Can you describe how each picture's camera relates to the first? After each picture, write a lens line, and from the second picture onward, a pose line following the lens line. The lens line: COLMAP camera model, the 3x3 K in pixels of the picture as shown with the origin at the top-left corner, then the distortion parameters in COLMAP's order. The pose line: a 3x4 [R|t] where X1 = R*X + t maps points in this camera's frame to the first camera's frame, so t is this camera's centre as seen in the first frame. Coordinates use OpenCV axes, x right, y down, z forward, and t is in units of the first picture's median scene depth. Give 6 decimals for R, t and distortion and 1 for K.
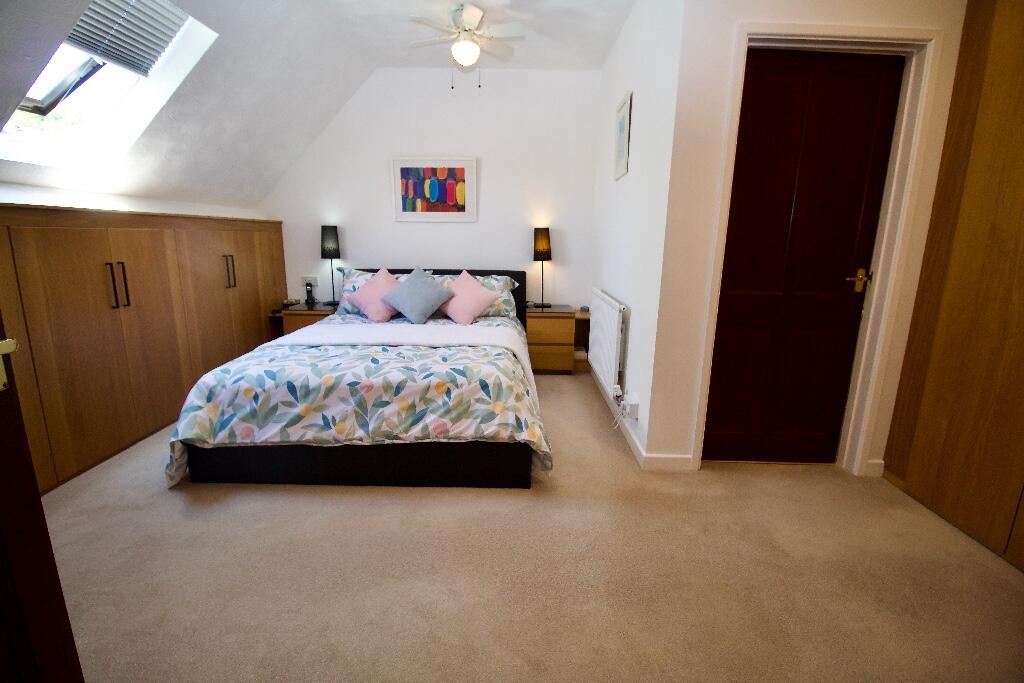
lens RADIAL K [[479.9, 0, 512.8], [0, 479.9, 332.4], [0, 0, 1]] dist [0.000368, -0.014875]
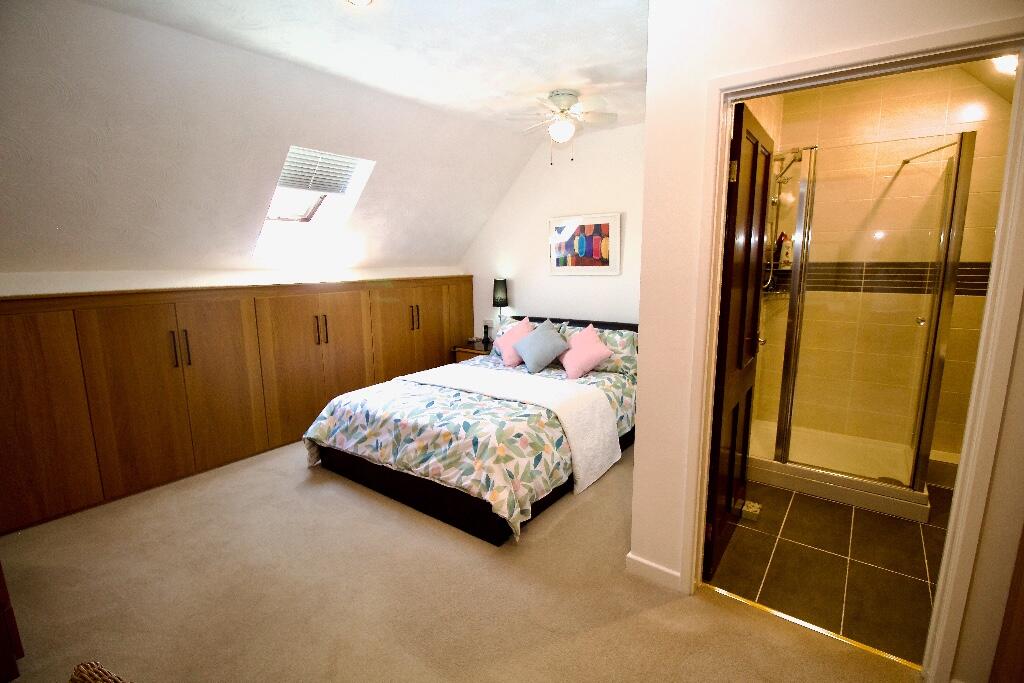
lens RADIAL K [[475.6, 0, 502.4], [0, 475.6, 336.5], [0, 0, 1]] dist [0.000766, -0.013981]
pose [[0.793331, 0.071391, -0.604590, 0.655332], [-0.095091, 0.995442, -0.007234, -0.137237], [0.601318, 0.063230, 0.796504, 0.126564]]
